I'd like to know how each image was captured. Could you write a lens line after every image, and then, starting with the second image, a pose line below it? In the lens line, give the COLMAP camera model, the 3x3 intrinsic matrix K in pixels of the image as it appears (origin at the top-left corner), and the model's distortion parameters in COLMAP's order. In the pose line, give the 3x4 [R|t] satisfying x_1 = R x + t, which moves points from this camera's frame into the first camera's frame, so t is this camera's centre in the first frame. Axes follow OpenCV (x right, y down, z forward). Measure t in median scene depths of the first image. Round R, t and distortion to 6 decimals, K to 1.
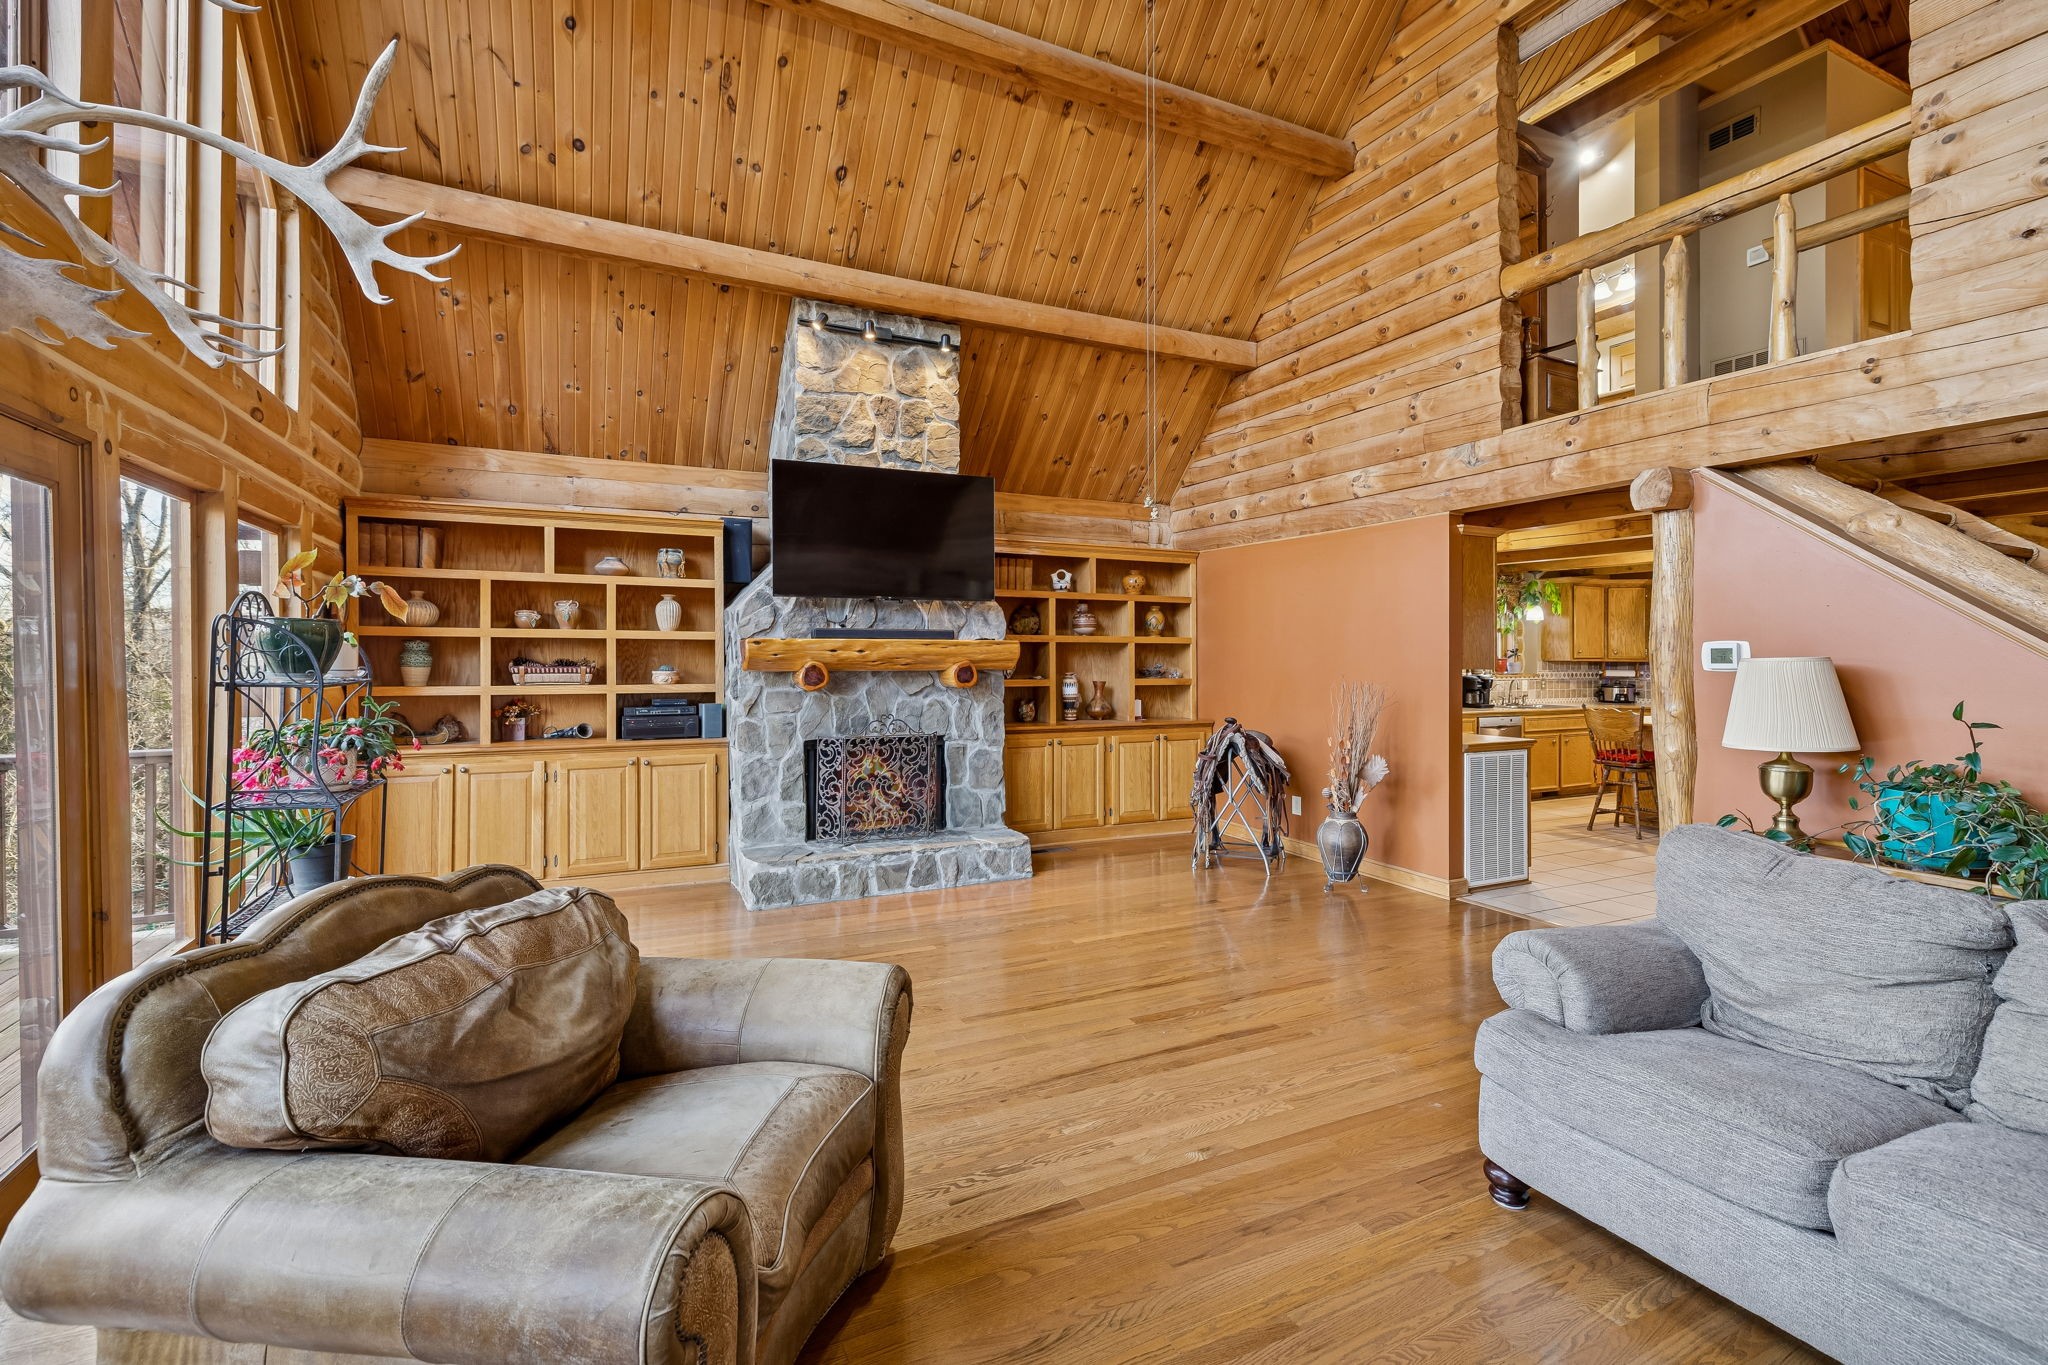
lens RADIAL K [[923.2, 0, 1054.5], [0, 923.2, 665.3], [0, 0, 1]] dist [-0.002008, -0.000031]
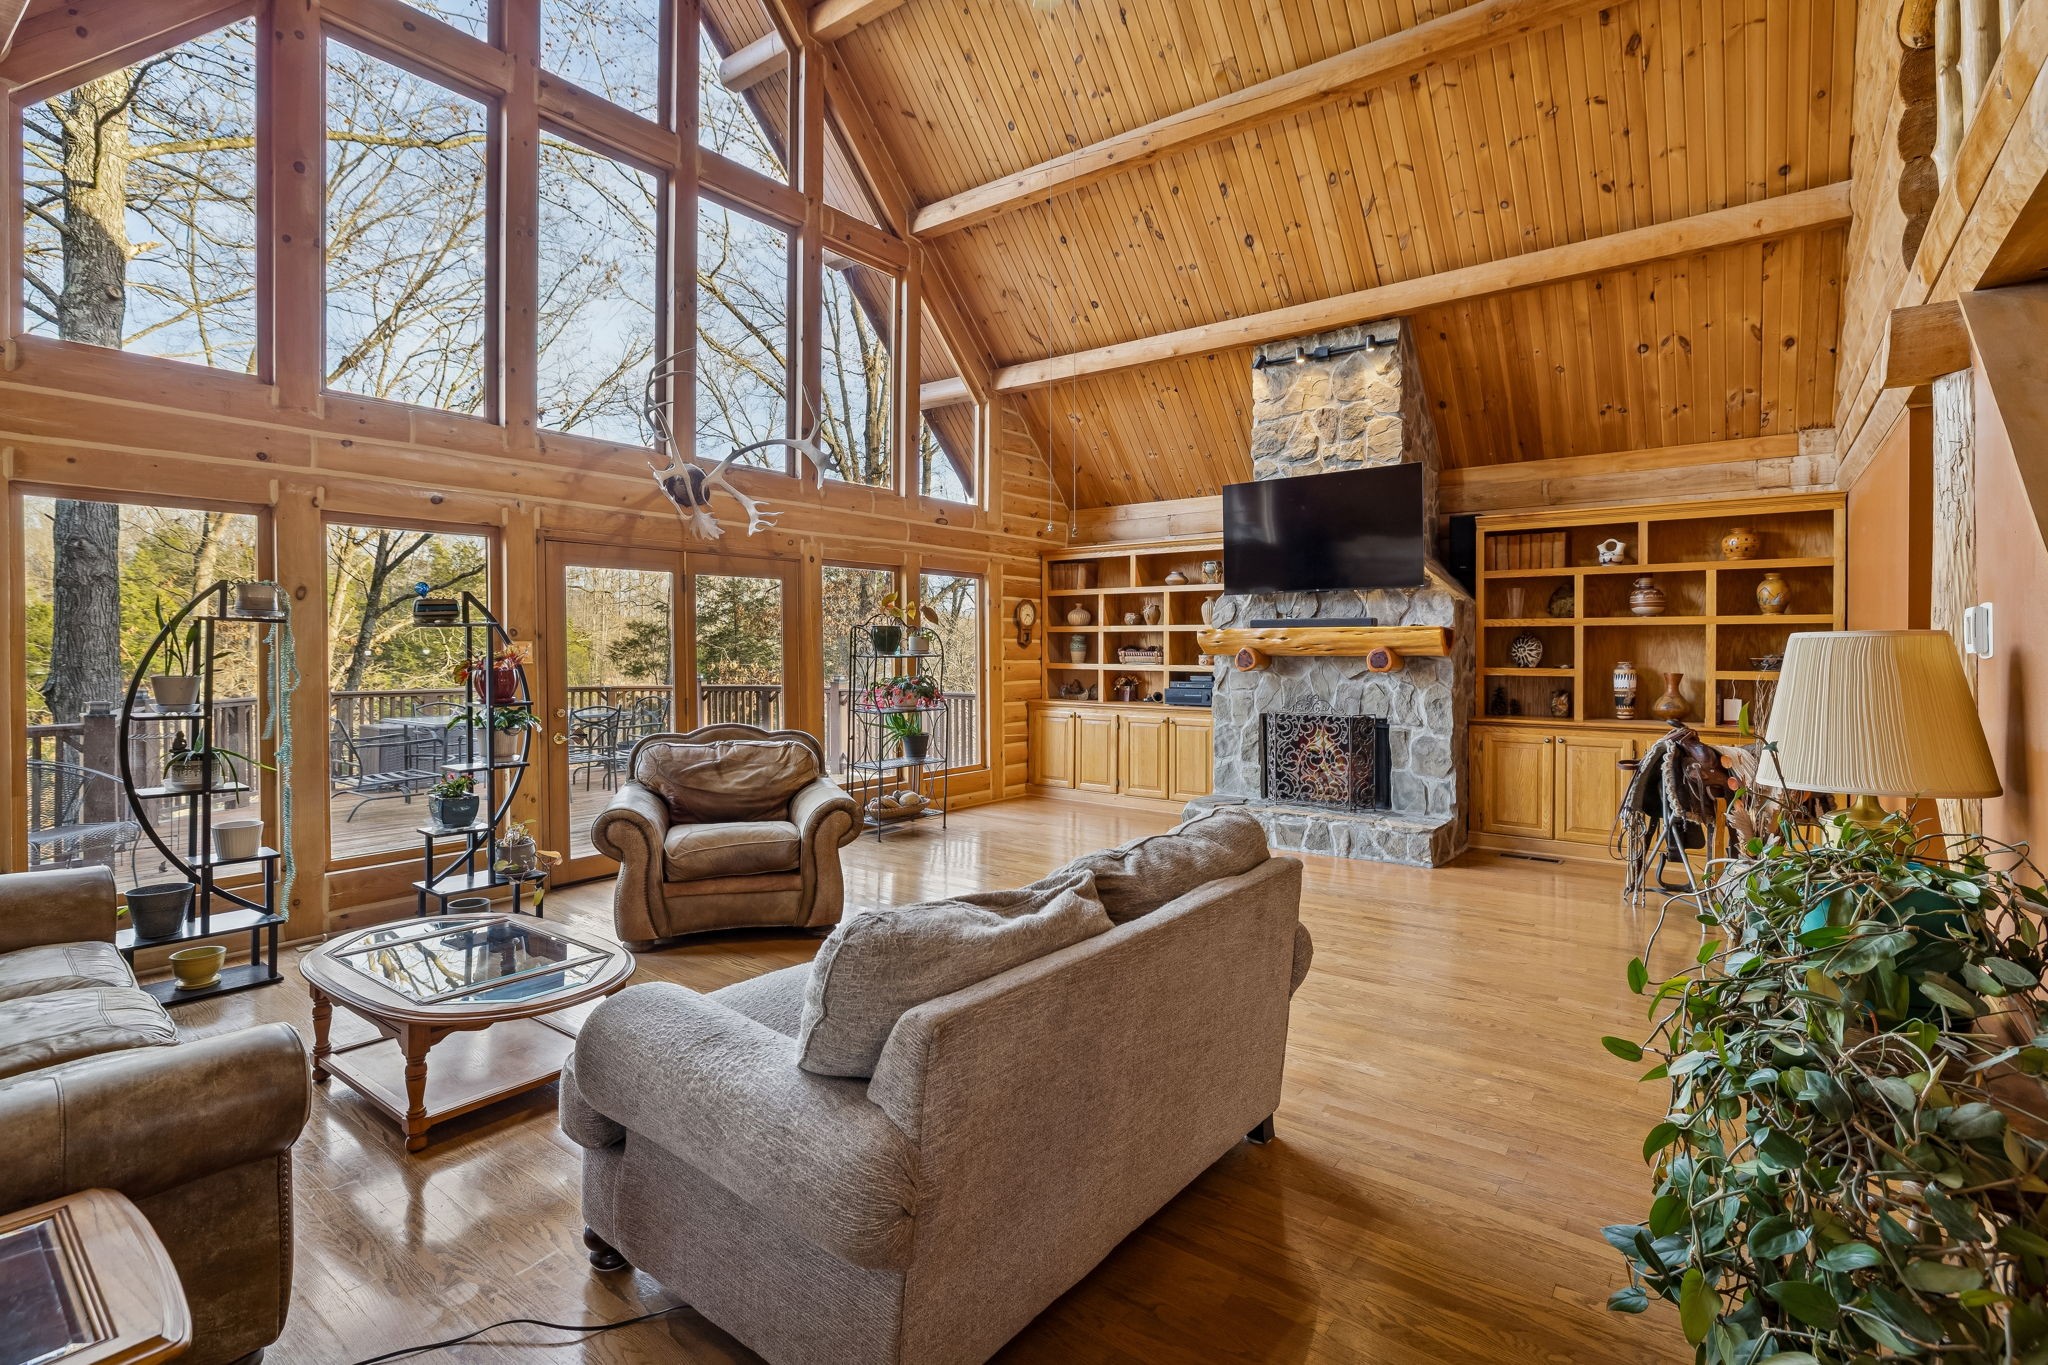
lens RADIAL K [[996.7, 0, 1037.4], [0, 996.7, 678.2], [0, 0, 1]] dist [-0.027822, 0.006478]
pose [[0.426693, 0.024868, -0.904055, 0.765318], [-0.007754, 0.999686, 0.023839, 0.006947], [0.904363, -0.003162, 0.426752, 0.181361]]
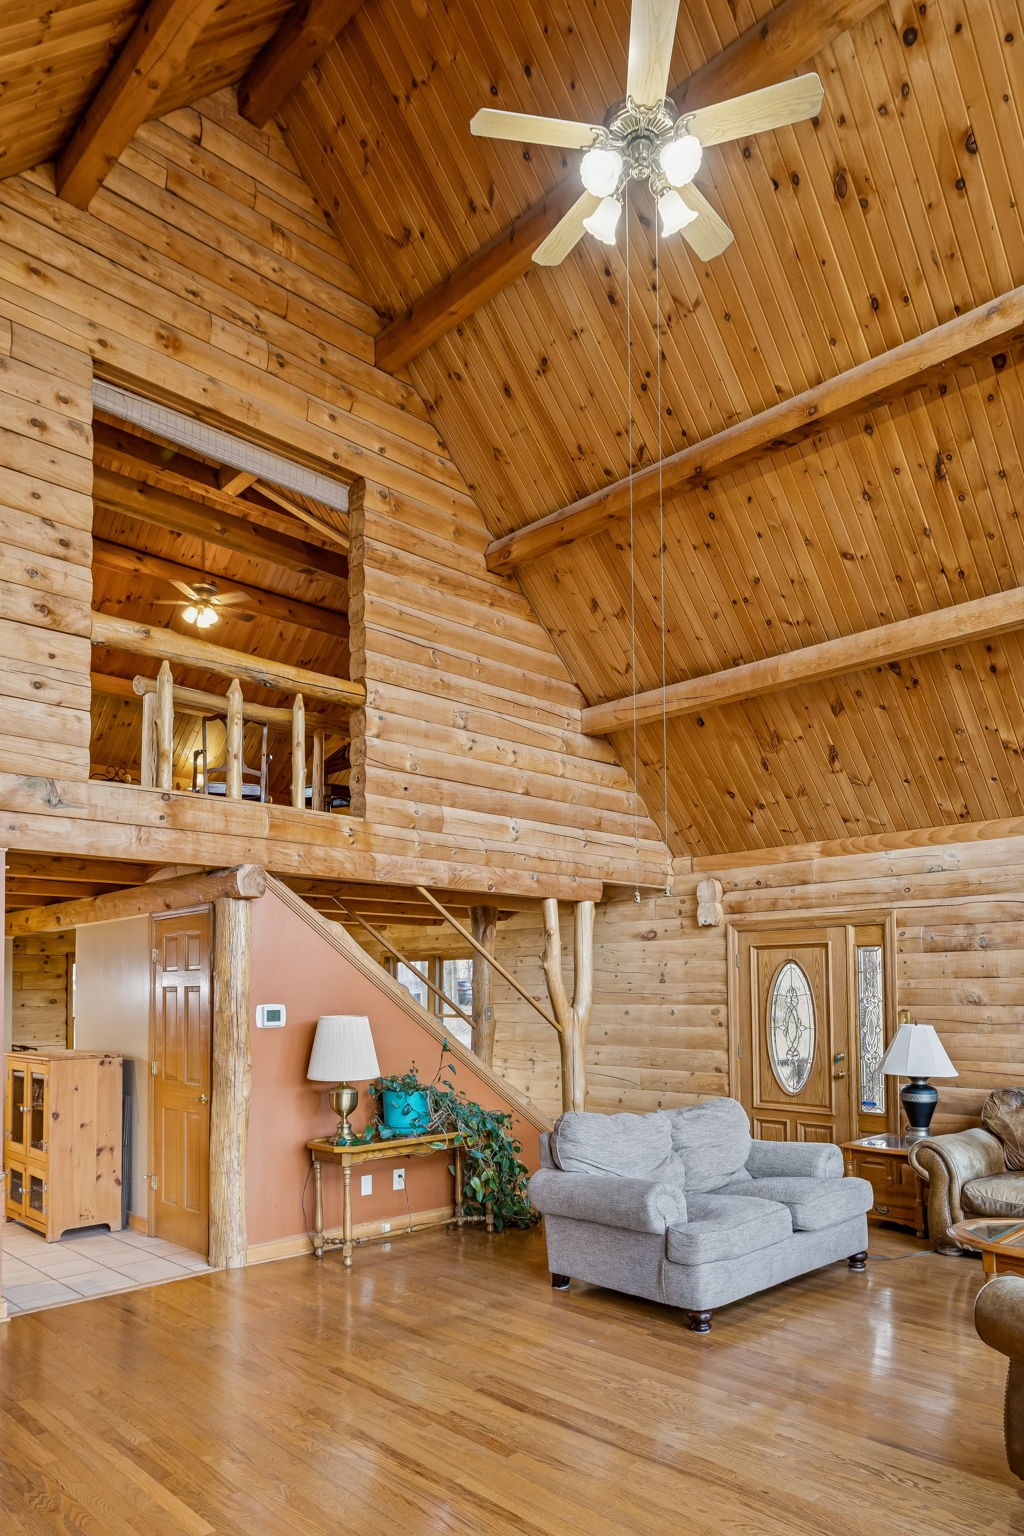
lens RADIAL K [[894.6, 0, 468.7], [0, 894.6, 970.5], [0, 0, 1]] dist [-0.008293, 0.003119]
pose [[-0.269626, 0.021676, 0.962721, -0.463575], [0.014926, 0.999721, -0.018329, -0.036046], [-0.962849, 0.009428, -0.269875, 0.814106]]
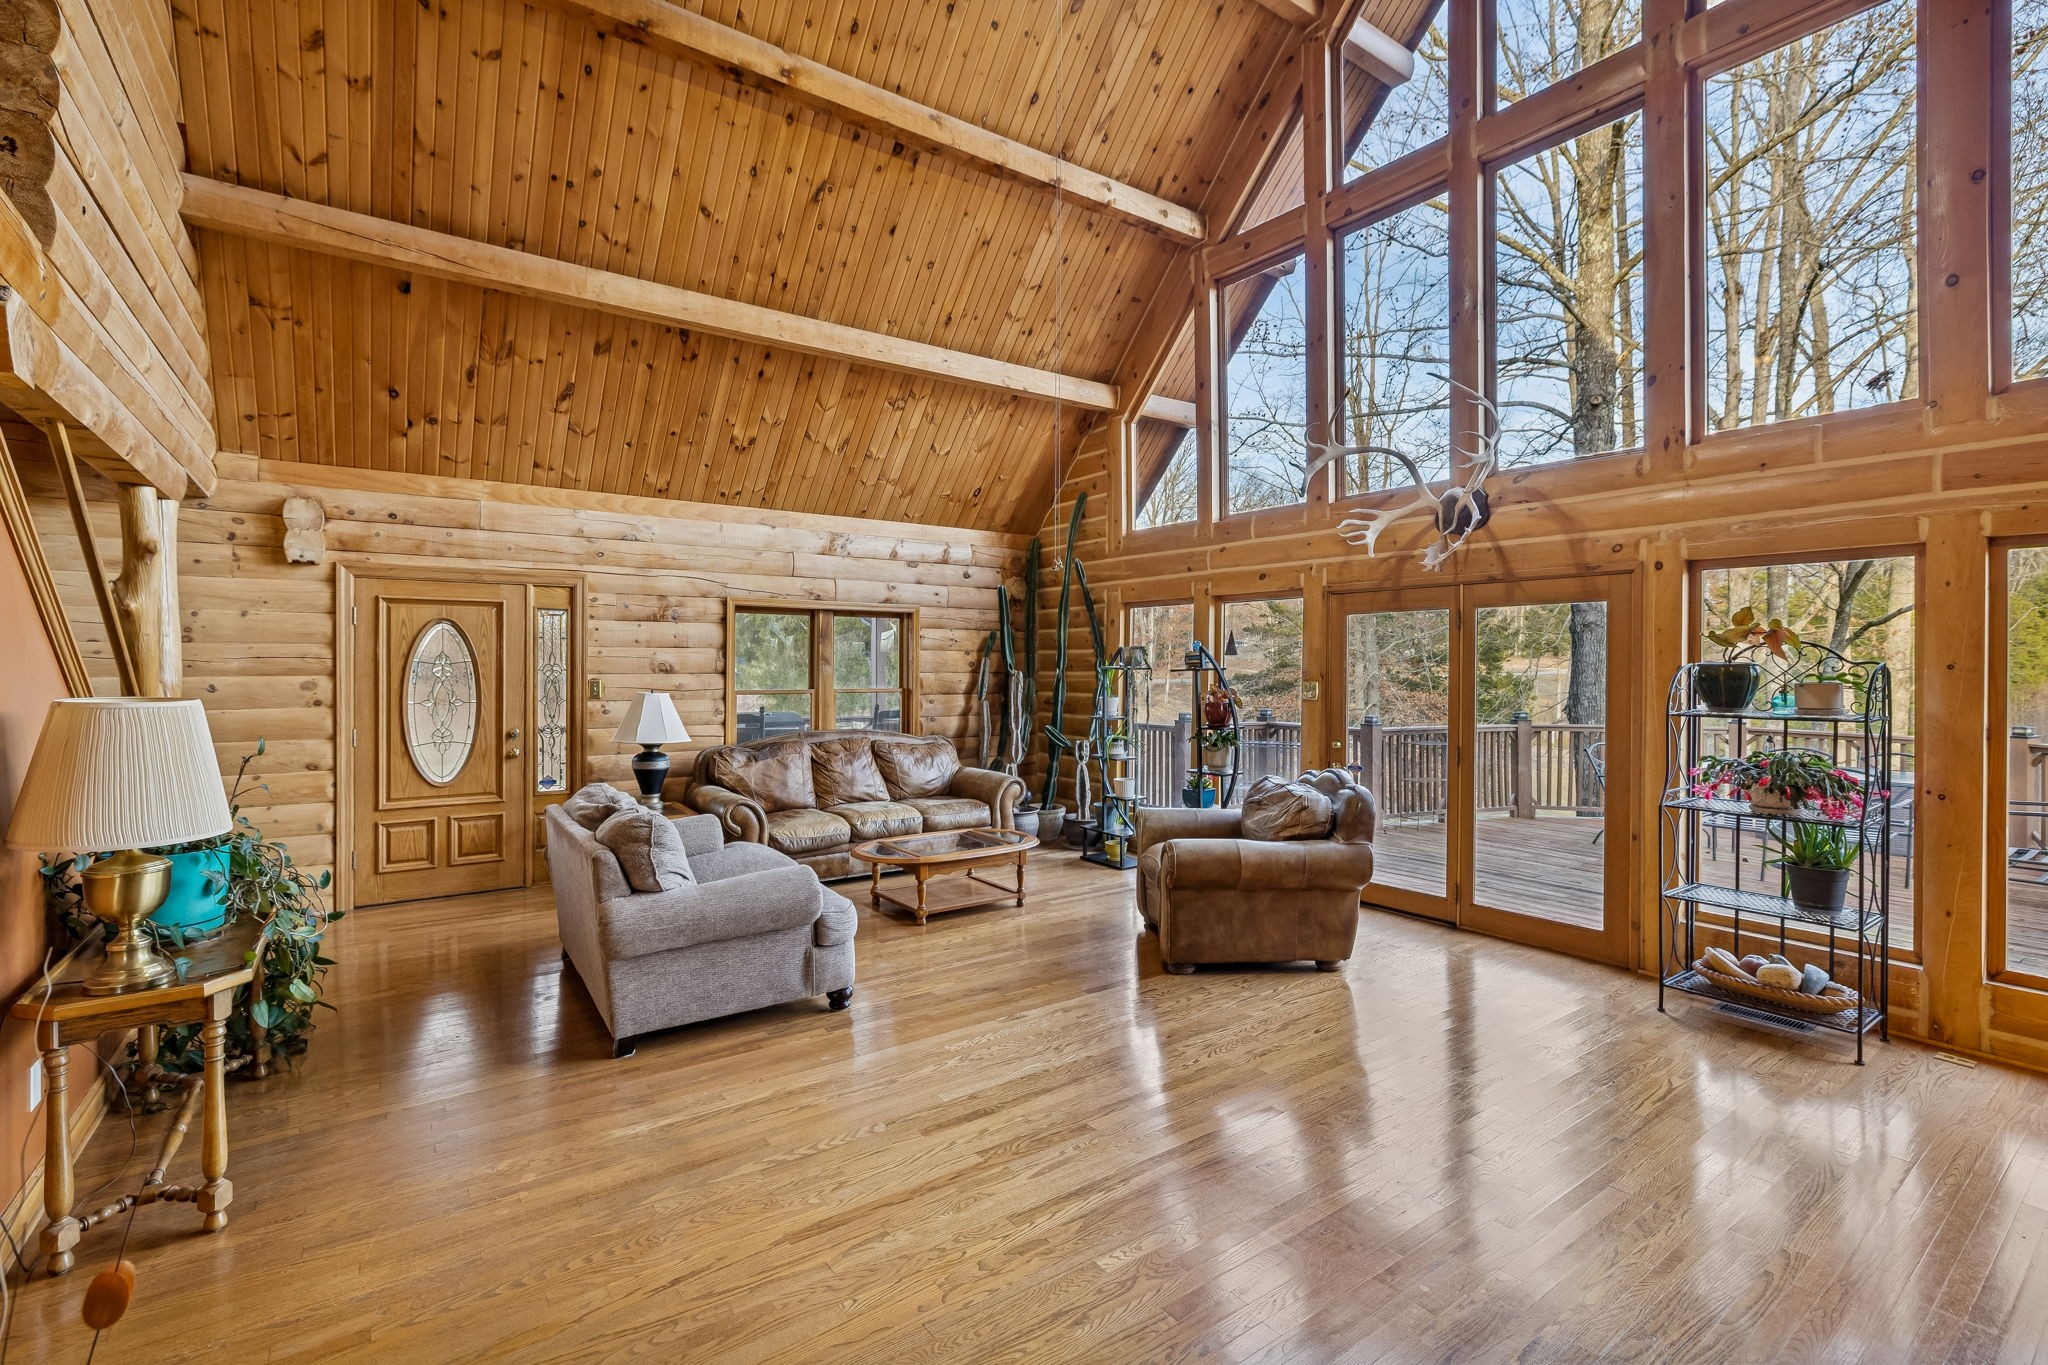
lens RADIAL K [[927.1, 0, 979.0], [0, 927.1, 669.5], [0, 0, 1]] dist [-0.000621, -0.000126]
pose [[-0.996108, -0.005735, -0.087956, 0.169283], [-0.007002, 0.999876, 0.014100, -0.028347], [0.087865, 0.014661, -0.996025, 1.177358]]
